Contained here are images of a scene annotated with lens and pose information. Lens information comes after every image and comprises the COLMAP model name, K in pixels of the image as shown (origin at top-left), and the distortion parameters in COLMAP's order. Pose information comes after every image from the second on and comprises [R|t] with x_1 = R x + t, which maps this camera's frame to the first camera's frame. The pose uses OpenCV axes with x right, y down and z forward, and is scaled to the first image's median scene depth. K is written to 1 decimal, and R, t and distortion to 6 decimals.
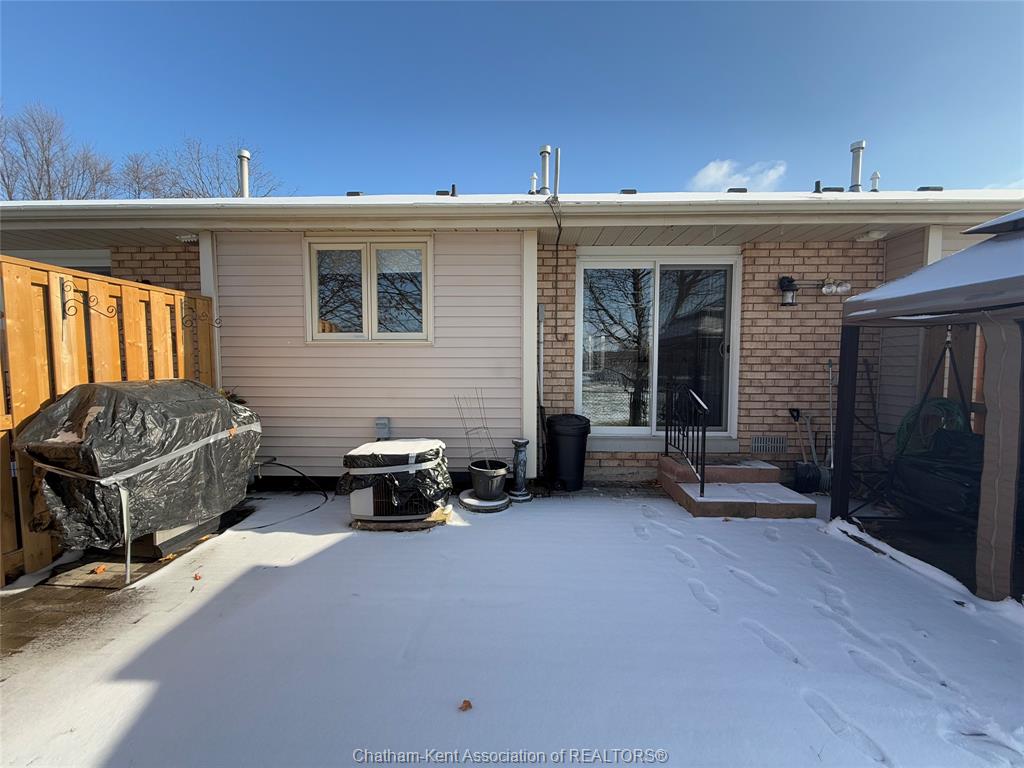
lens RADIAL K [[406.8, 0, 510.2], [0, 406.8, 385.4], [0, 0, 1]] dist [0.001716, 0.000146]
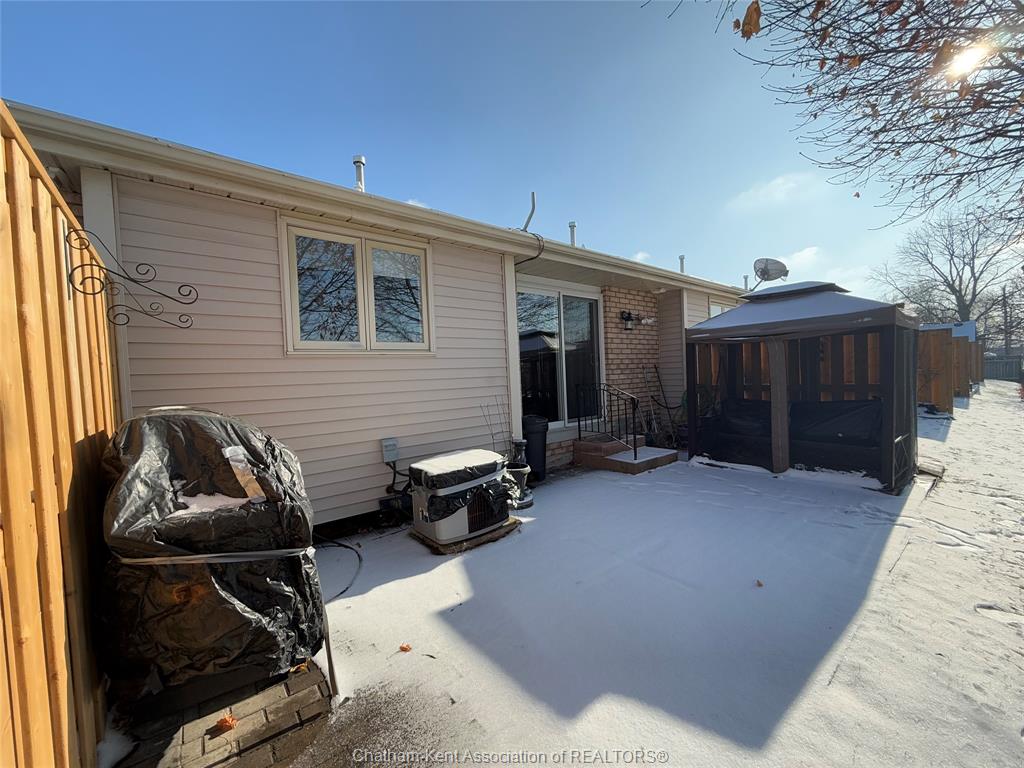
lens RADIAL K [[406.8, 0, 510.3], [0, 406.8, 386.5], [0, 0, 1]] dist [0.001716, 0.000146]
pose [[0.755060, -0.050181, 0.653732, -0.704665], [0.079285, 0.996738, -0.015063, 0.001664], [-0.650844, 0.063205, 0.756576, 0.163659]]
